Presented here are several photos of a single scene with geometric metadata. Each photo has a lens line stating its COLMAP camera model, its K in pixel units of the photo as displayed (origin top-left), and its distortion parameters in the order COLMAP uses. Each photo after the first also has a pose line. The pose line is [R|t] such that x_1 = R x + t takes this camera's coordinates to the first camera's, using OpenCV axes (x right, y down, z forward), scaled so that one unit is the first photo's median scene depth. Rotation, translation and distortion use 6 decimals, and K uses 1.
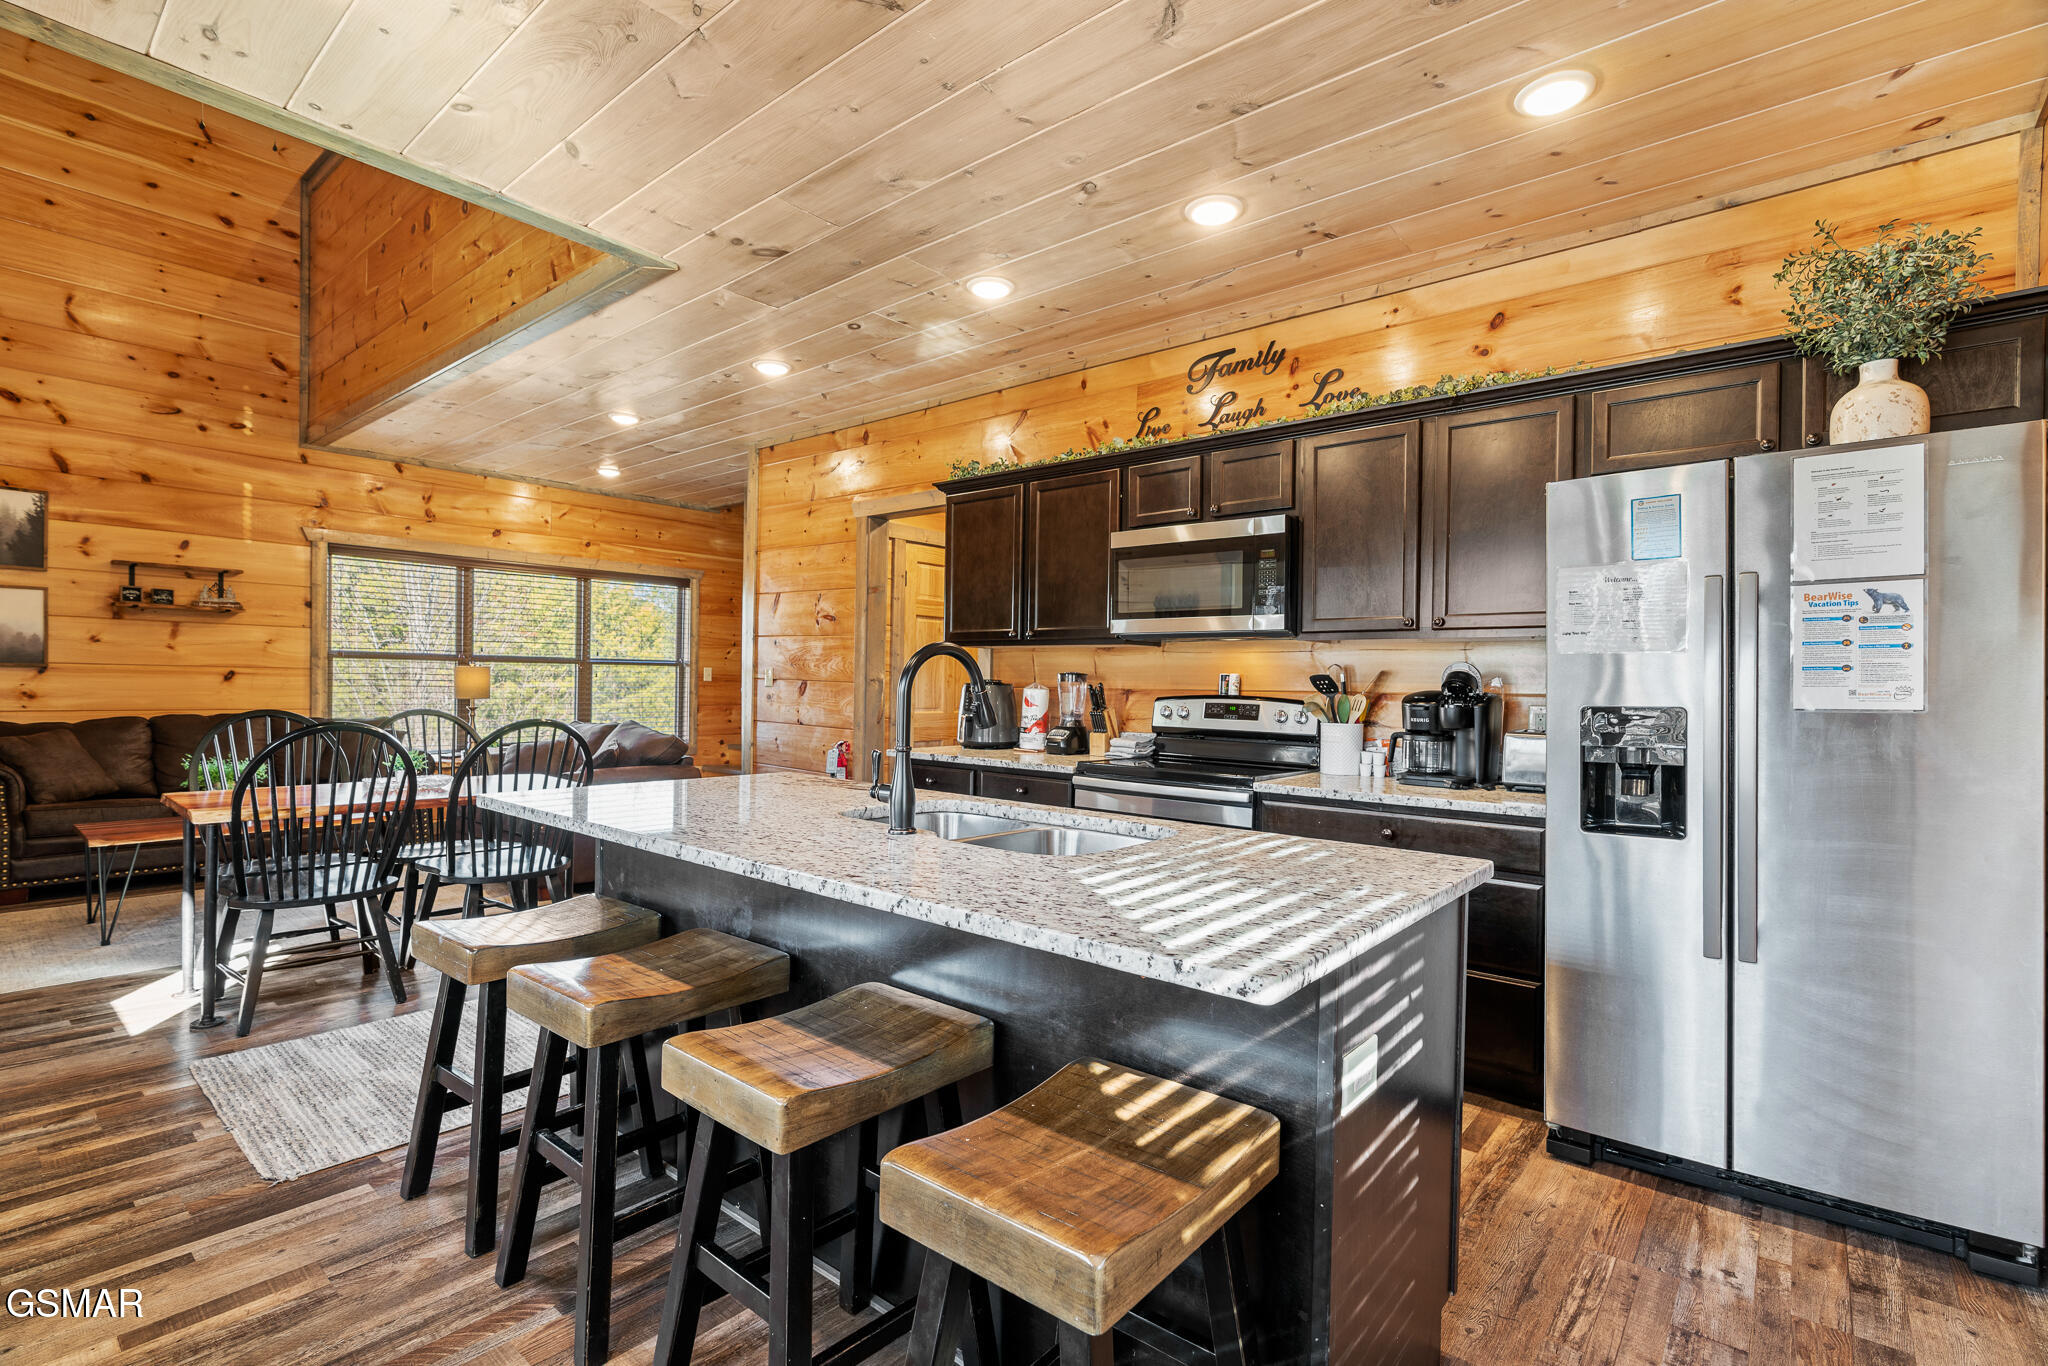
lens RADIAL K [[944.3, 0, 1014.3], [0, 944.3, 690.6], [0, 0, 1]] dist [-0.002876, 0.001885]
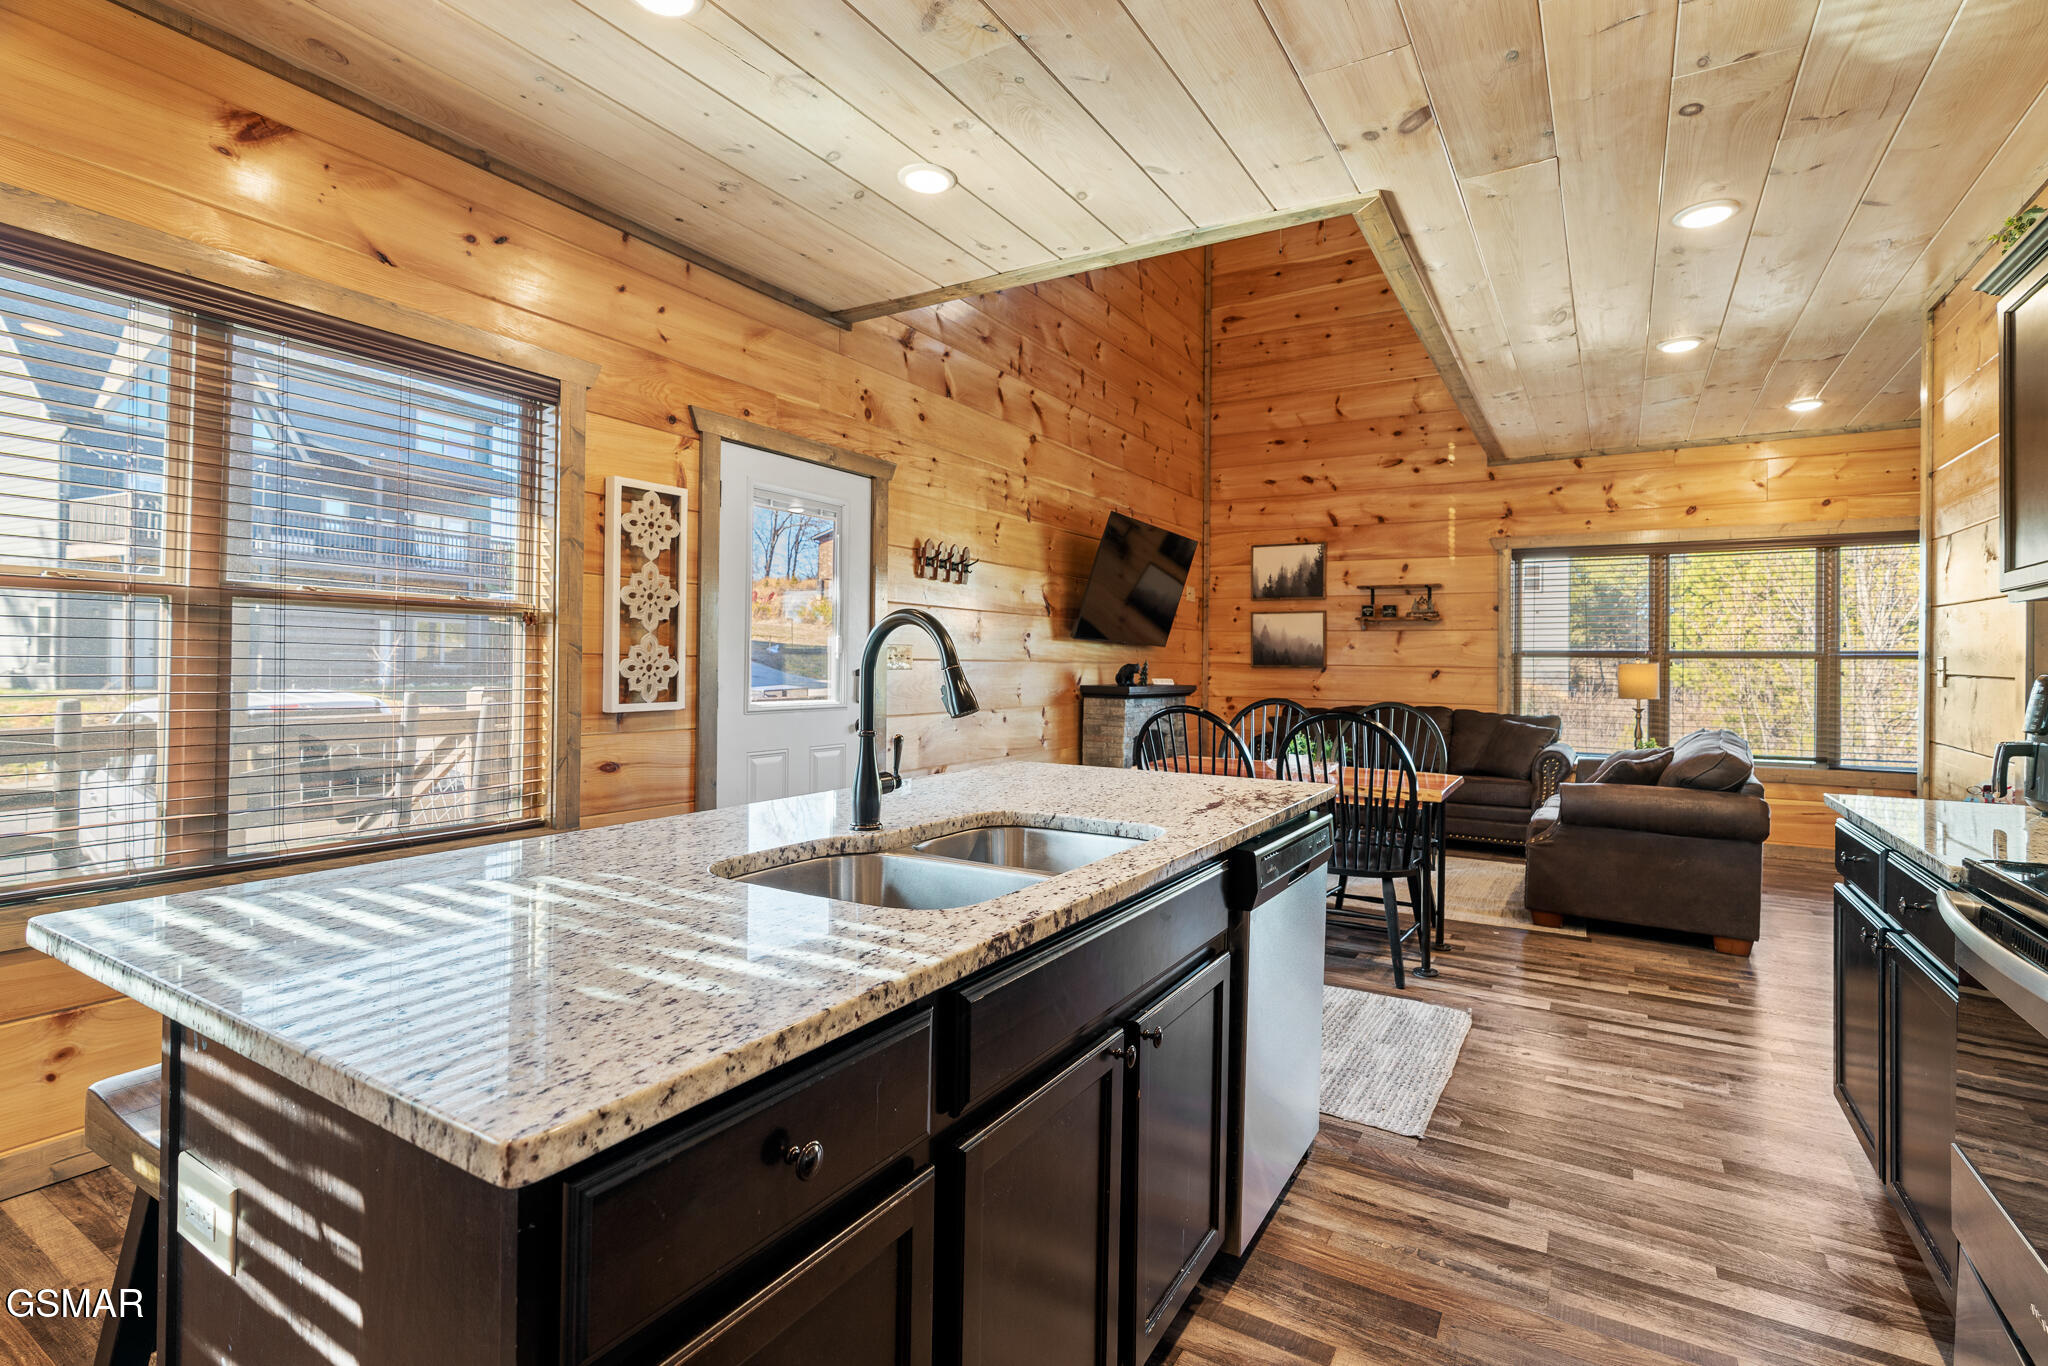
lens RADIAL K [[944.3, 0, 1047.4], [0, 944.3, 645.4], [0, 0, 1]] dist [-0.002876, 0.001885]
pose [[0.170139, -0.033097, -0.984864, 0.262137], [-0.018165, 0.999161, -0.036716, 0.000415], [0.985253, 0.024137, 0.169395, 0.347104]]
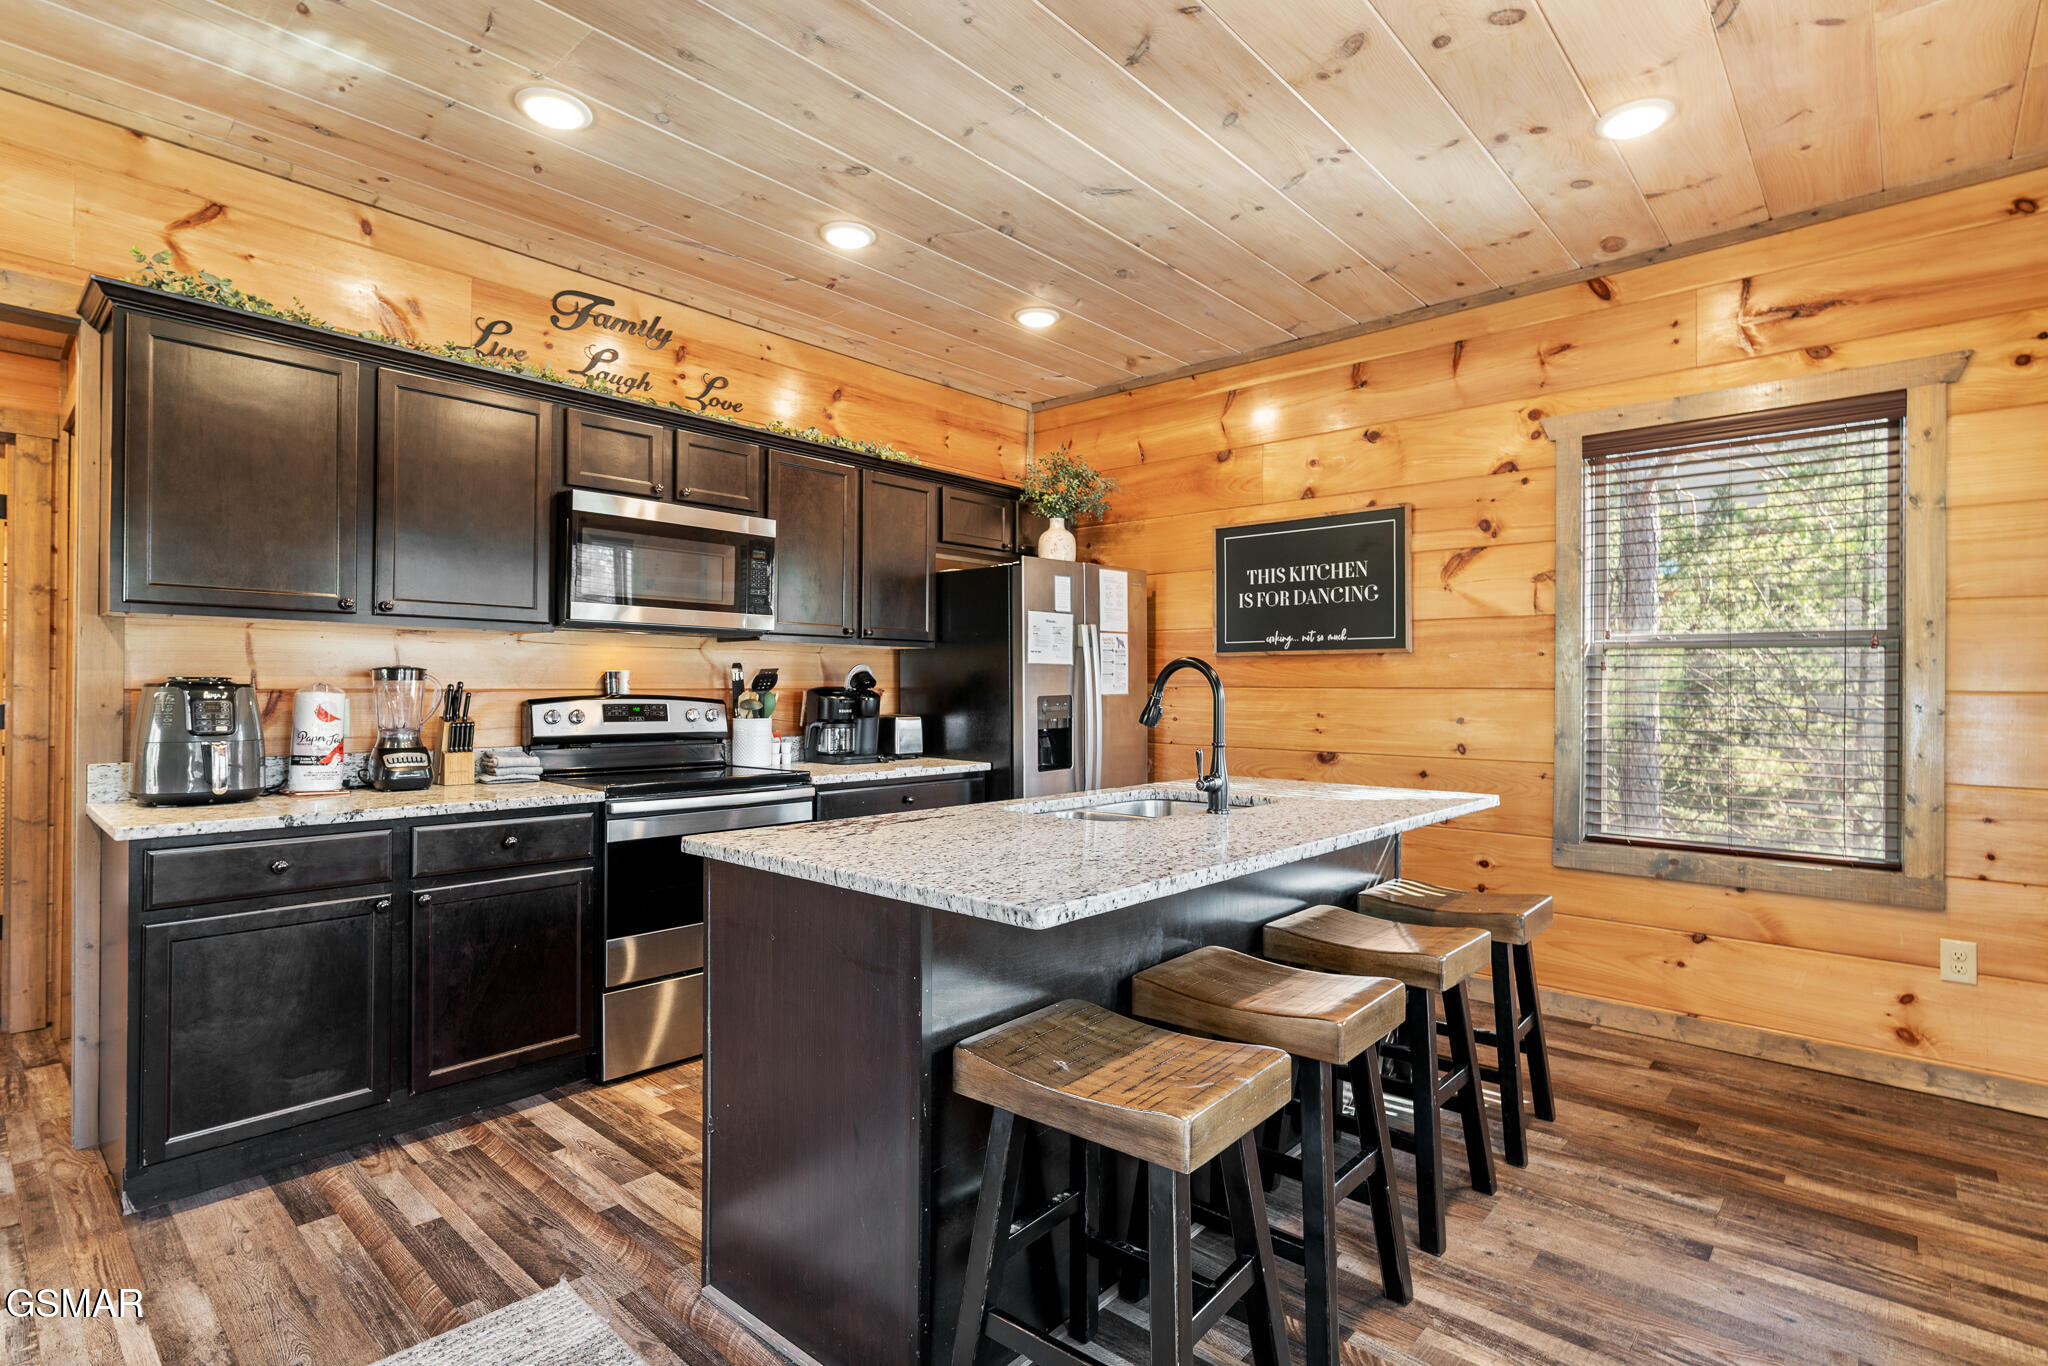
lens RADIAL K [[983.2, 0, 1024.3], [0, 983.2, 687.0], [0, 0, 1]] dist [-0.005052, 0.003267]
pose [[0.031343, -0.016850, 0.999367, -0.482430], [-0.000401, 0.999858, 0.016871, -0.012717], [-0.999509, -0.000930, 0.031332, 0.418658]]
